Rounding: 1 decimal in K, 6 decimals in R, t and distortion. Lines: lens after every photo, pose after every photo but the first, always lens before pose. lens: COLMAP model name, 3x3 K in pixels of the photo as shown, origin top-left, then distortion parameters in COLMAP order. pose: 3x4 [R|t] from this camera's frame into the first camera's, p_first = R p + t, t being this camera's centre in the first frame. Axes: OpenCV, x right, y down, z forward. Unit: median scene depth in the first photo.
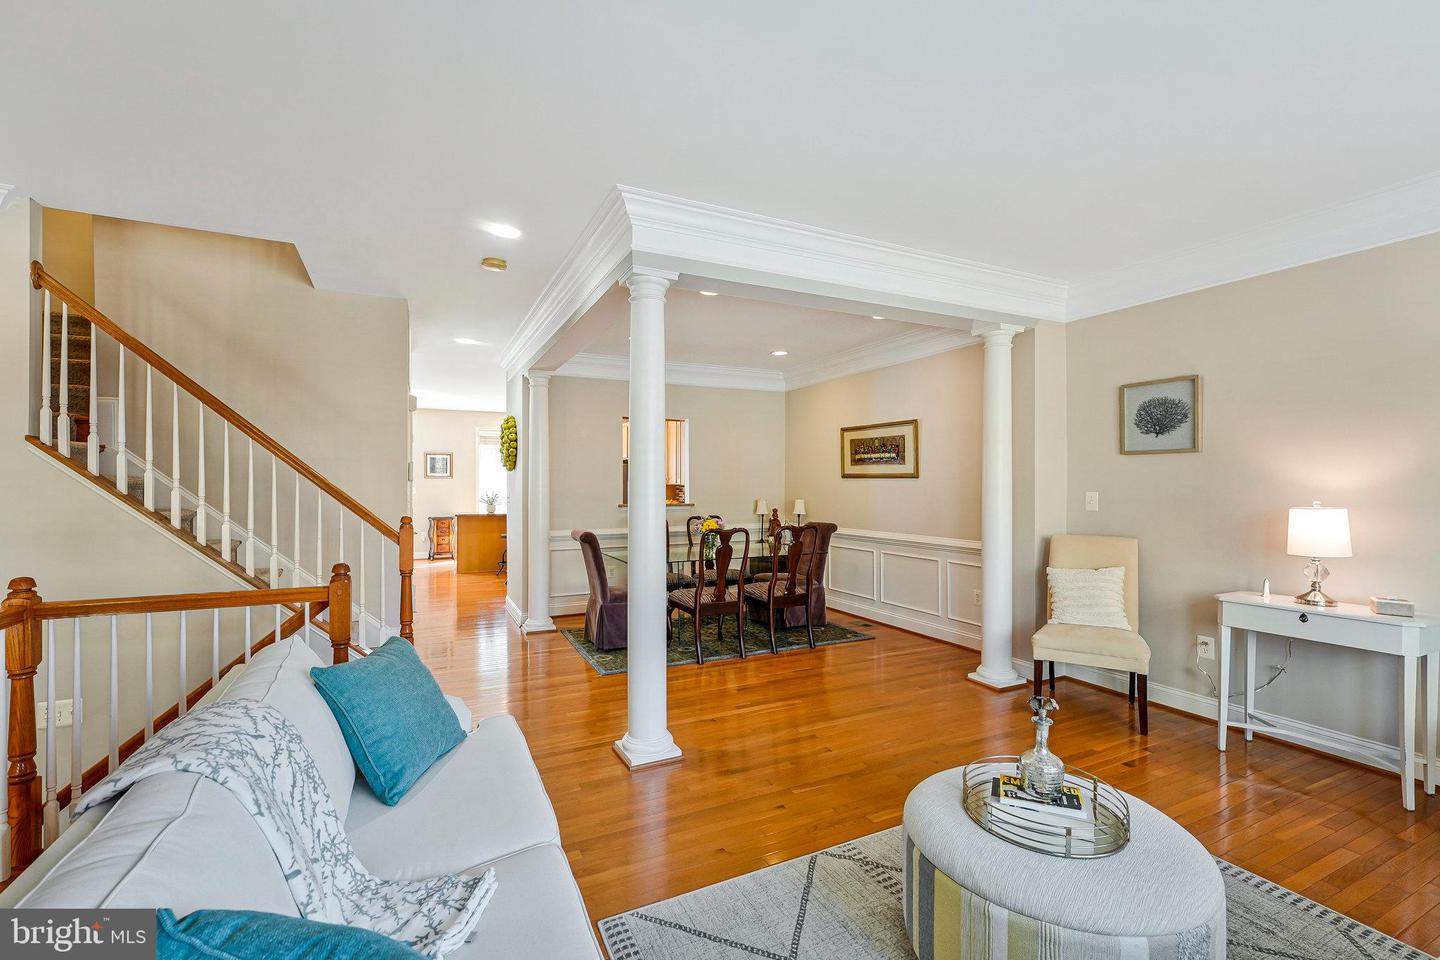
lens RADIAL K [[627.7, 0, 720.0], [0, 627.7, 480.0], [0, 0, 1]] dist [-0.000074, -0.000130]
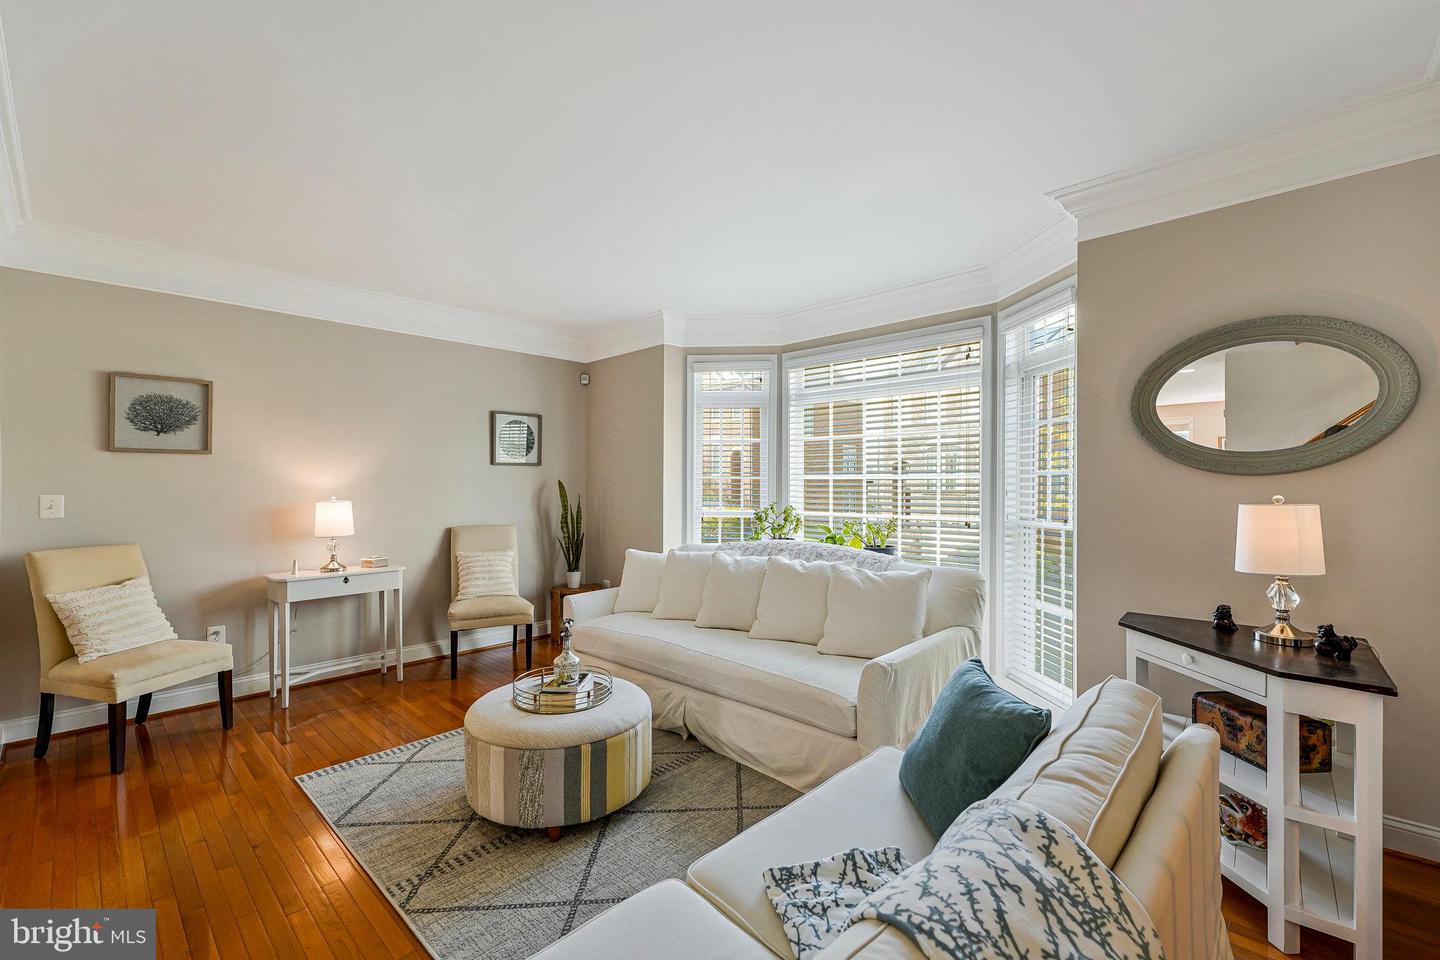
lens RADIAL K [[609.1, 0, 706.1], [0, 609.1, 480.2], [0, 0, 1]] dist [-0.001625, -0.000213]
pose [[-0.332804, 0.004275, 0.942986, -0.450862], [-0.004000, 0.999974, -0.005945, 0.001922], [-0.942988, -0.005750, -0.332778, 0.512456]]
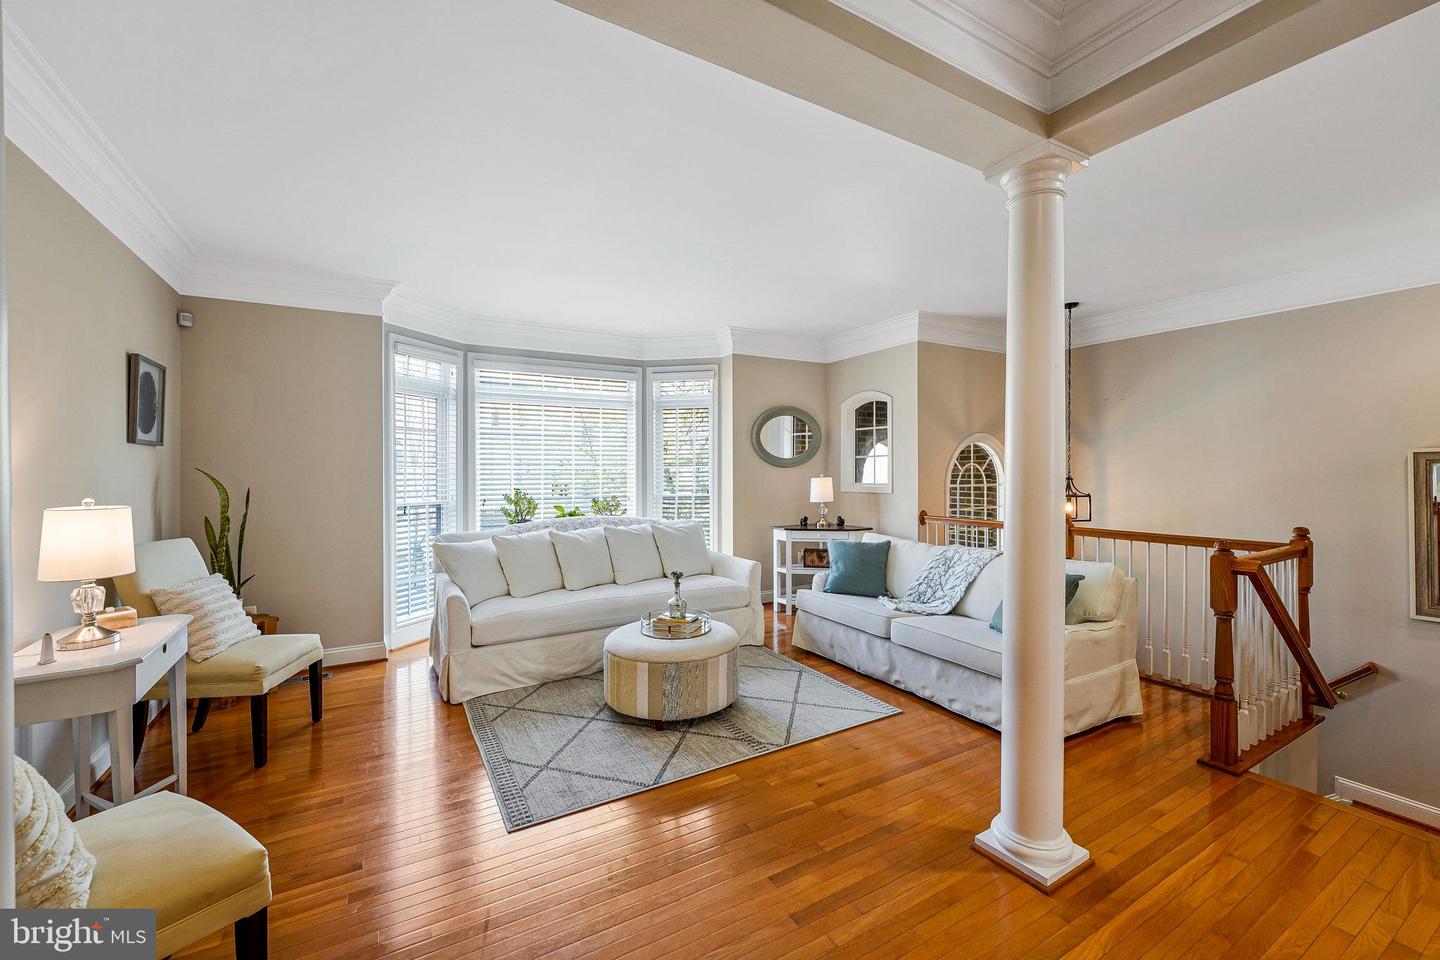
lens RADIAL K [[576.0, 0, 714.2], [0, 576.0, 483.3], [0, 0, 1]] dist [0.002120, -0.000136]
pose [[-0.998455, 0.007867, -0.055016, 0.211458], [0.007144, 0.999885, 0.013342, 0.011321], [0.055114, 0.012928, -0.998396, 1.273391]]
